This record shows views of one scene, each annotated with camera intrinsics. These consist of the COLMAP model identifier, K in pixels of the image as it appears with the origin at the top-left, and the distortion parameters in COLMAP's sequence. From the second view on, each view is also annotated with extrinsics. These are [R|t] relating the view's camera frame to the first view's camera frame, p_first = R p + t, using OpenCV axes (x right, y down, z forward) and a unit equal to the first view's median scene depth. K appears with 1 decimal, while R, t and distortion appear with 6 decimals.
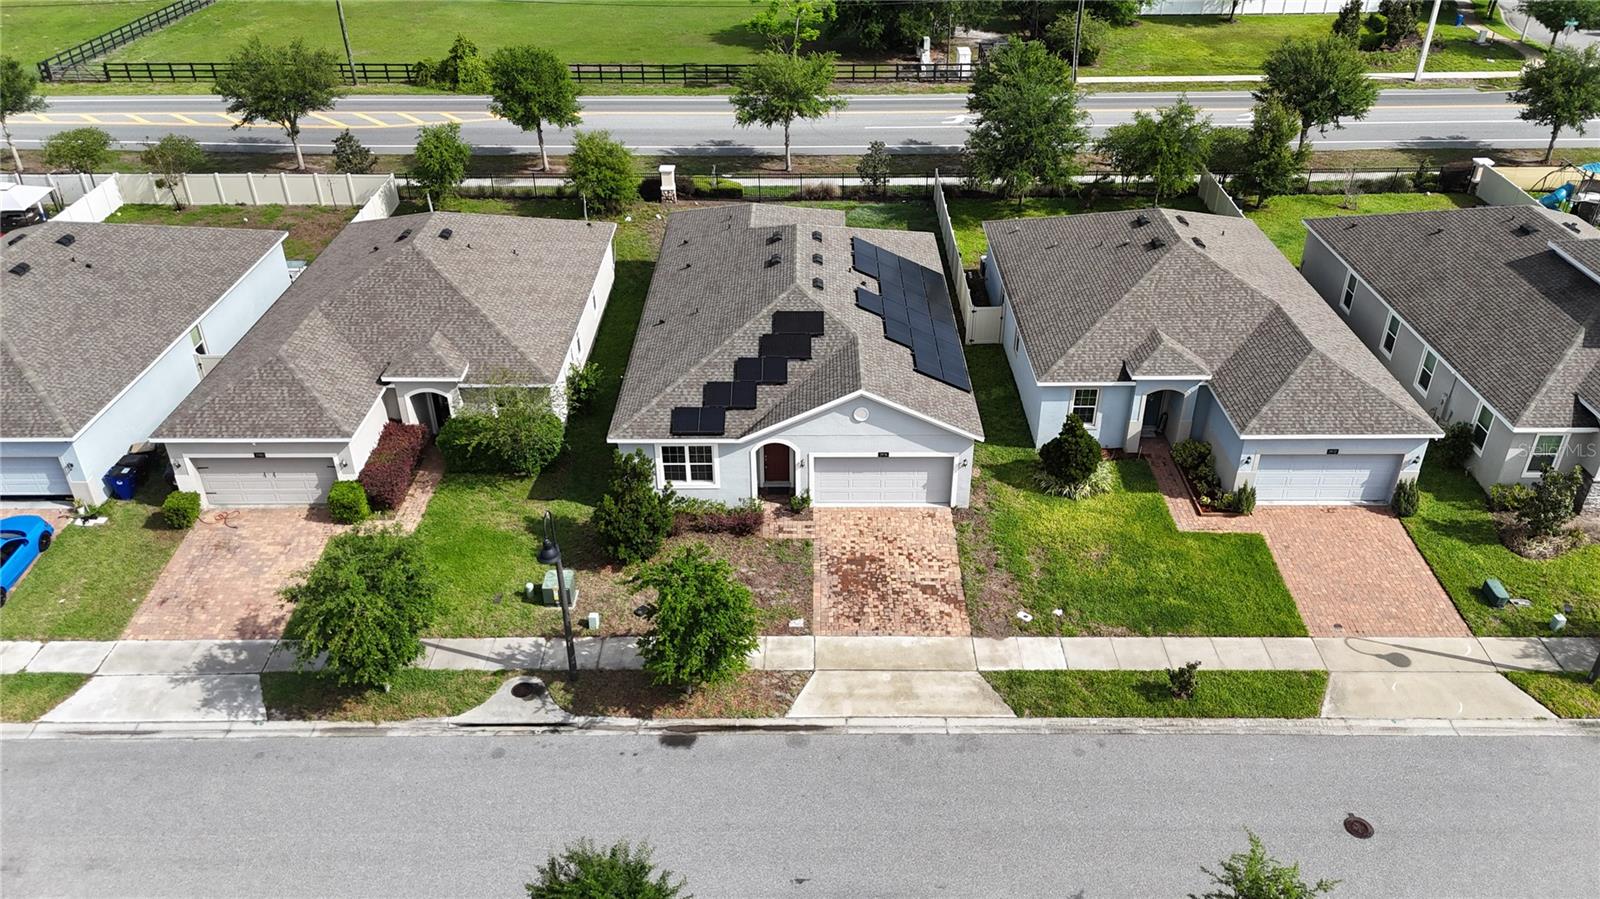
lens RADIAL K [[1175.7, 0, 803.8], [0, 1175.7, 450.7], [0, 0, 1]] dist [0.080209, -0.091654]
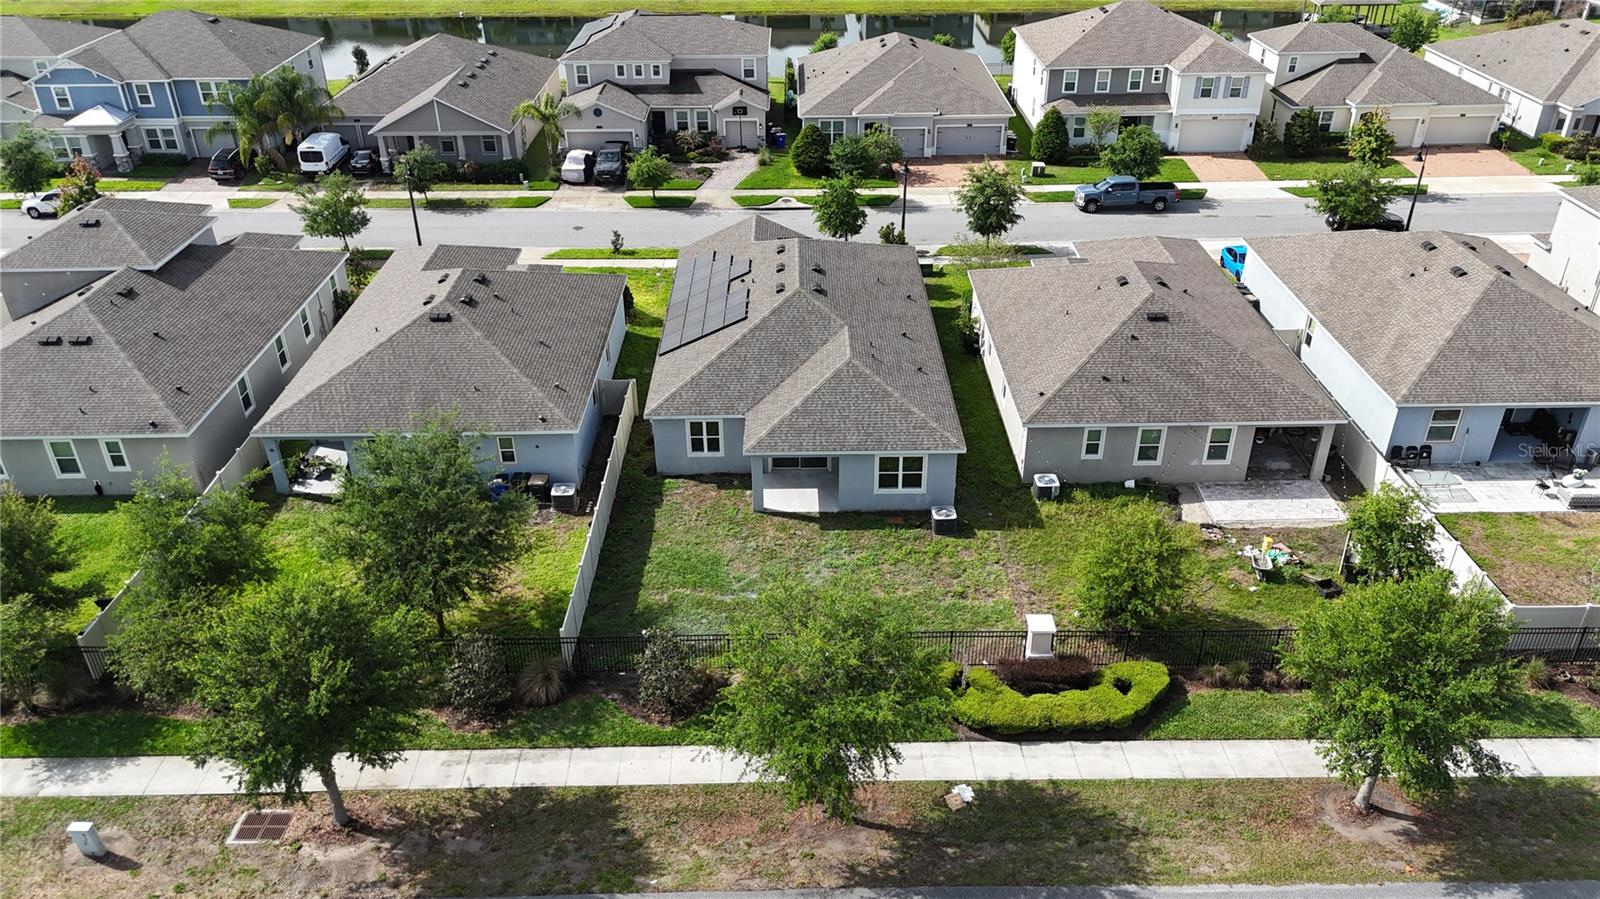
lens RADIAL K [[1175.7, 0, 803.8], [0, 1175.7, 450.7], [0, 0, 1]] dist [0.080209, -0.091654]
pose [[-0.999830, 0.017899, -0.004466, -0.003746], [0.004461, 0.469467, 0.882939, -1.262917], [0.017901, 0.882768, -0.469467, 1.939999]]
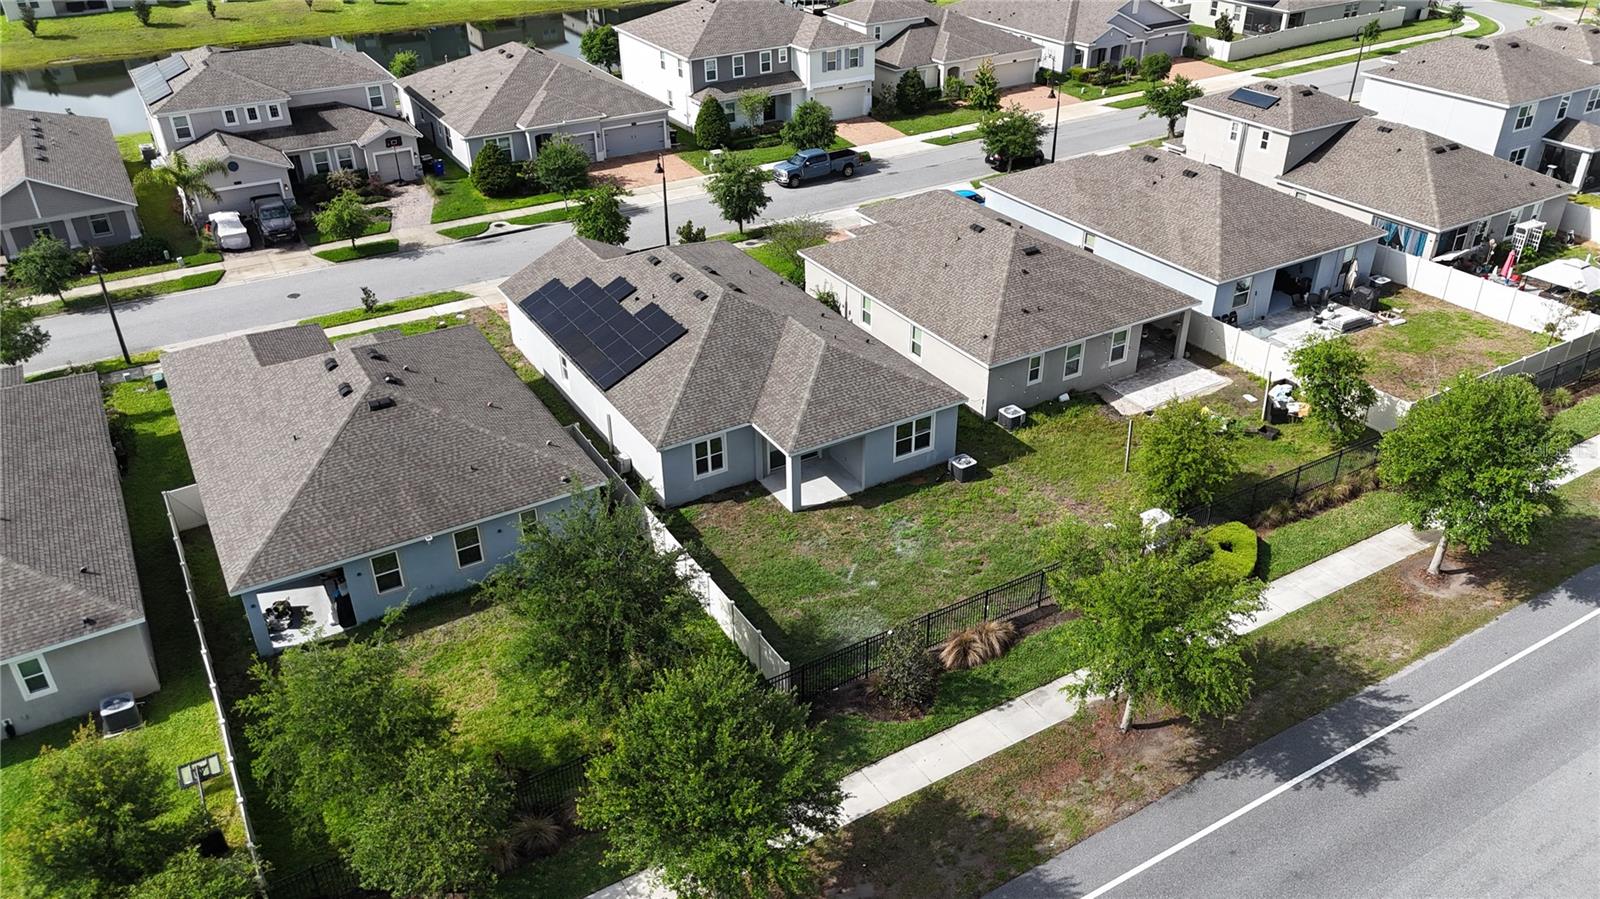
lens RADIAL K [[1175.7, 0, 803.8], [0, 1175.7, 450.7], [0, 0, 1]] dist [0.080209, -0.091654]
pose [[-0.858290, 0.273589, -0.434152, 0.508362], [-0.255205, 0.506422, 0.823655, -1.193414], [0.445207, 0.817732, -0.364835, 1.824452]]
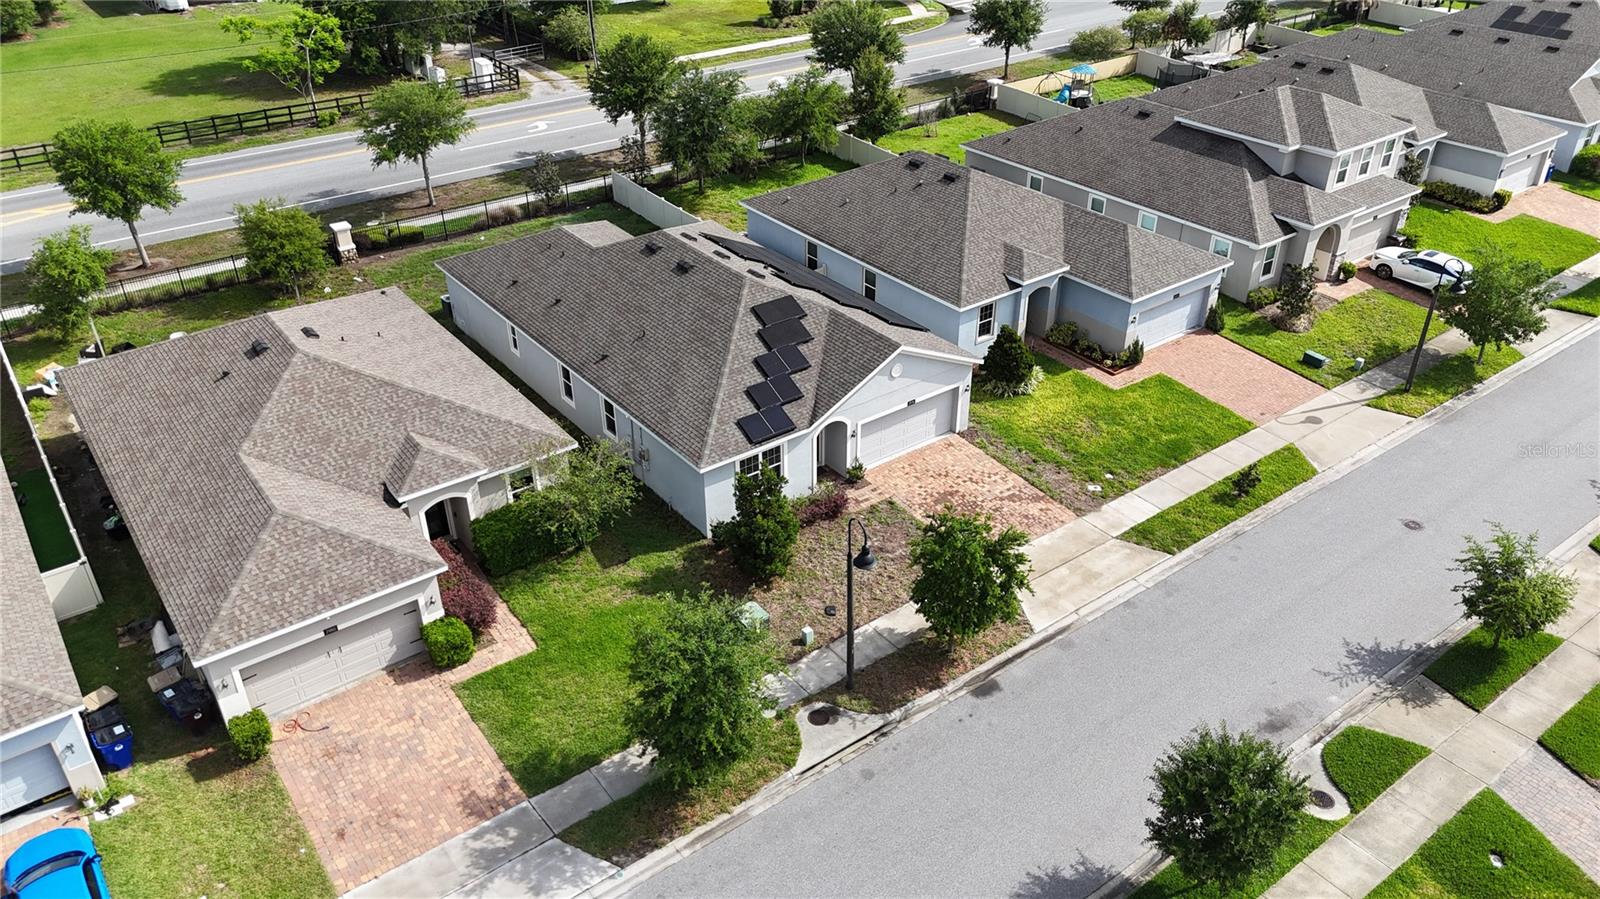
lens RADIAL K [[1175.7, 0, 803.8], [0, 1175.7, 450.7], [0, 0, 1]] dist [0.080209, -0.091654]
pose [[0.797189, -0.314988, 0.515045, -0.570100], [0.316988, 0.944435, 0.086956, -0.078662], [-0.513817, 0.093943, 0.852741, 0.133957]]
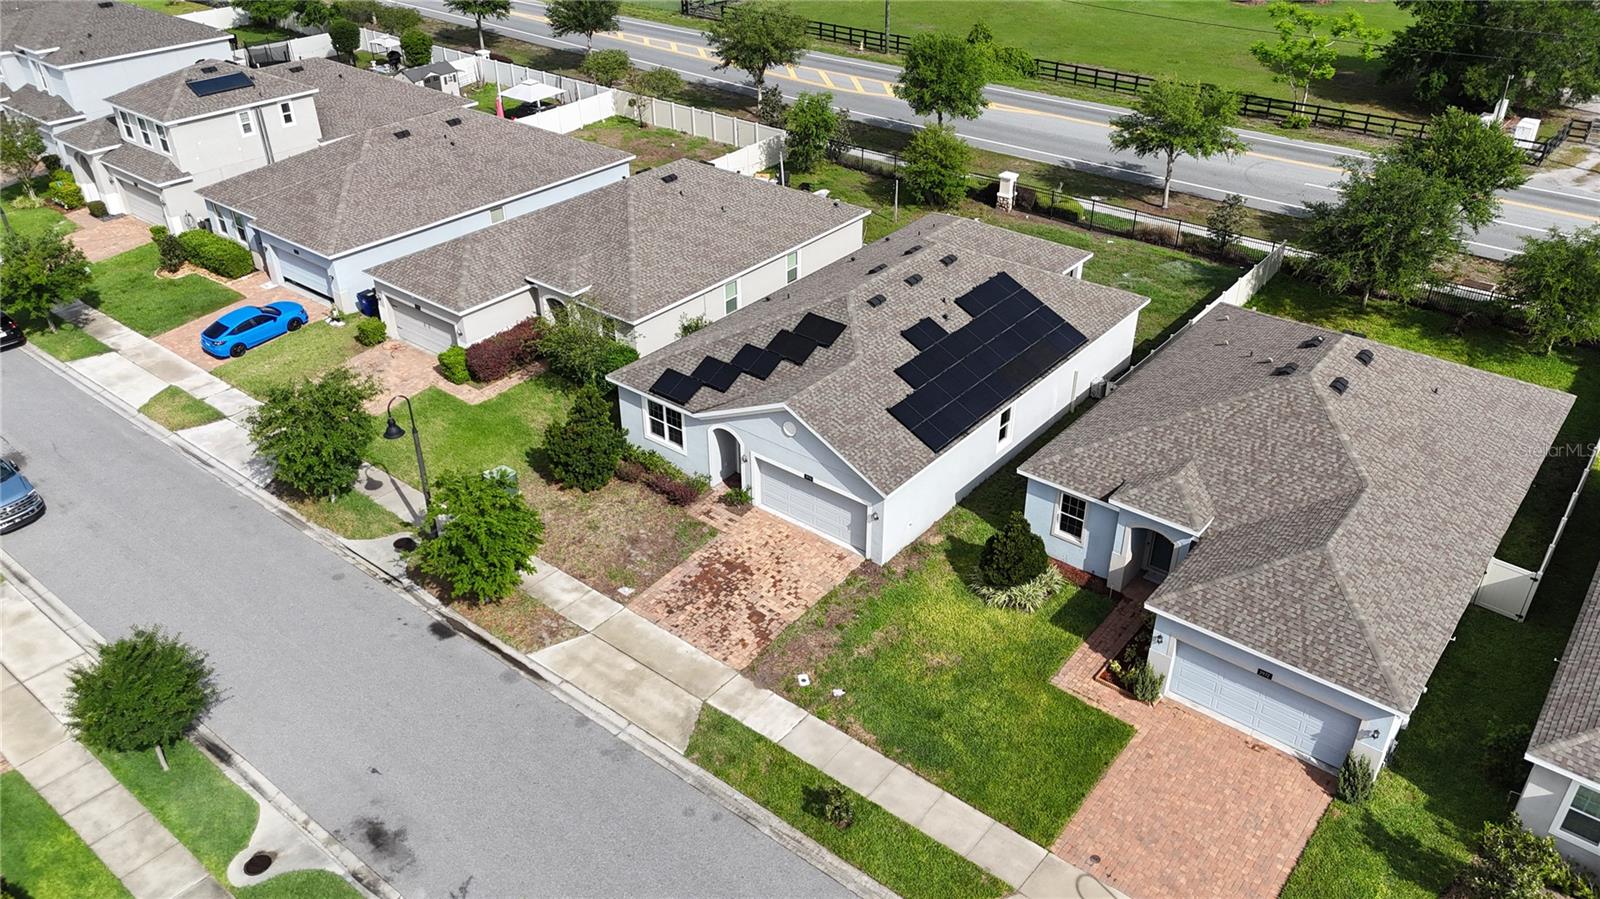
lens RADIAL K [[1175.7, 0, 803.8], [0, 1175.7, 450.7], [0, 0, 1]] dist [0.080209, -0.091654]
pose [[0.781318, 0.330419, -0.529496, 0.560285], [-0.328194, 0.939114, 0.101752, -0.112897], [0.530878, 0.094277, 0.842188, 0.178004]]
